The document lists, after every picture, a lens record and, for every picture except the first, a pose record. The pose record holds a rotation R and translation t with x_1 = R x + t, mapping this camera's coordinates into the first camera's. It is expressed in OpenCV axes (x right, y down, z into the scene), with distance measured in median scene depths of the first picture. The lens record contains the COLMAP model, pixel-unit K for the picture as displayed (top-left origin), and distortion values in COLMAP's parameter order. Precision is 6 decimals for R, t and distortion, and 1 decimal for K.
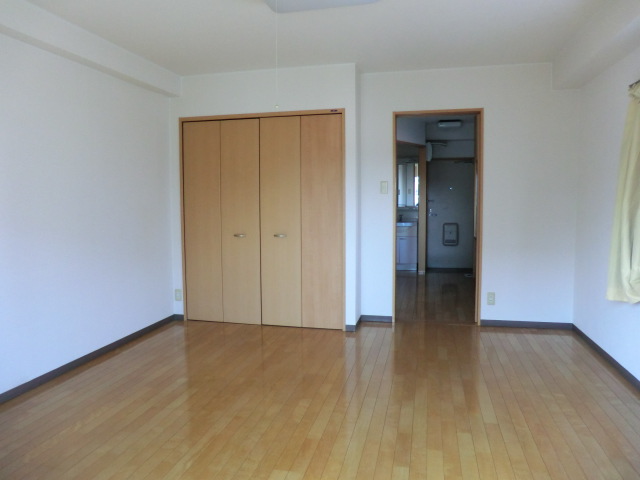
lens RADIAL K [[463.1, 0, 320.6], [0, 463.1, 231.1], [0, 0, 1]] dist [-0.109449, 0.120582]
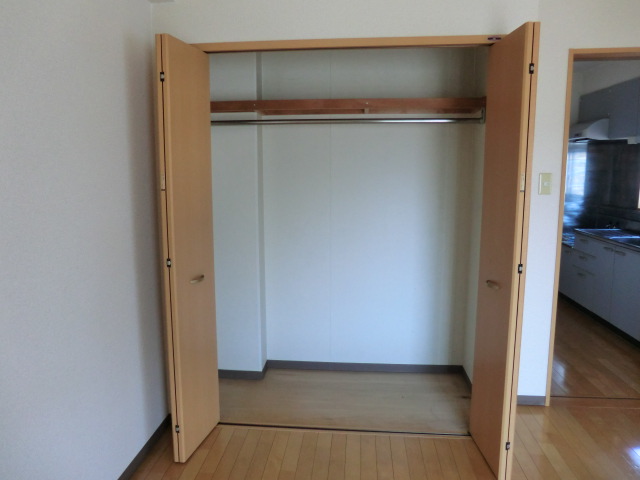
lens RADIAL K [[463.1, 0, 320.6], [0, 463.1, 231.1], [0, 0, 1]] dist [-0.109449, 0.120582]
pose [[0.990523, -0.015347, 0.136485, -0.236278], [0.006365, 0.997799, 0.066001, -0.080398], [-0.137198, -0.064507, 0.988441, 0.505038]]
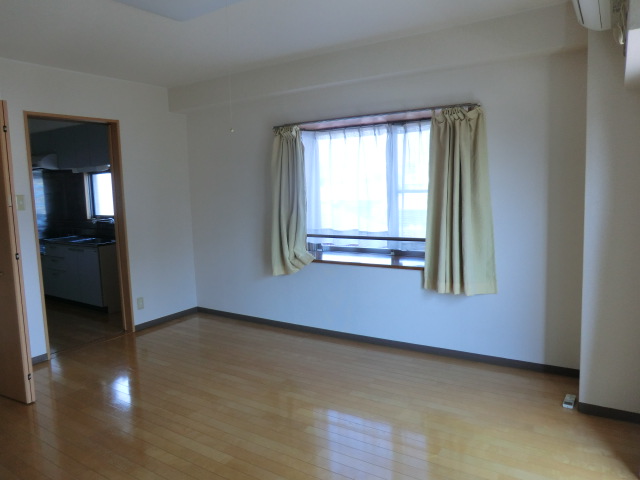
lens RADIAL K [[463.1, 0, 320.6], [0, 463.1, 231.1], [0, 0, 1]] dist [-0.109449, 0.120582]
pose [[0.343326, -0.102554, 0.933601, -0.464022], [0.095888, 0.992654, 0.073778, -0.056667], [-0.934309, 0.064191, 0.350638, 0.240264]]
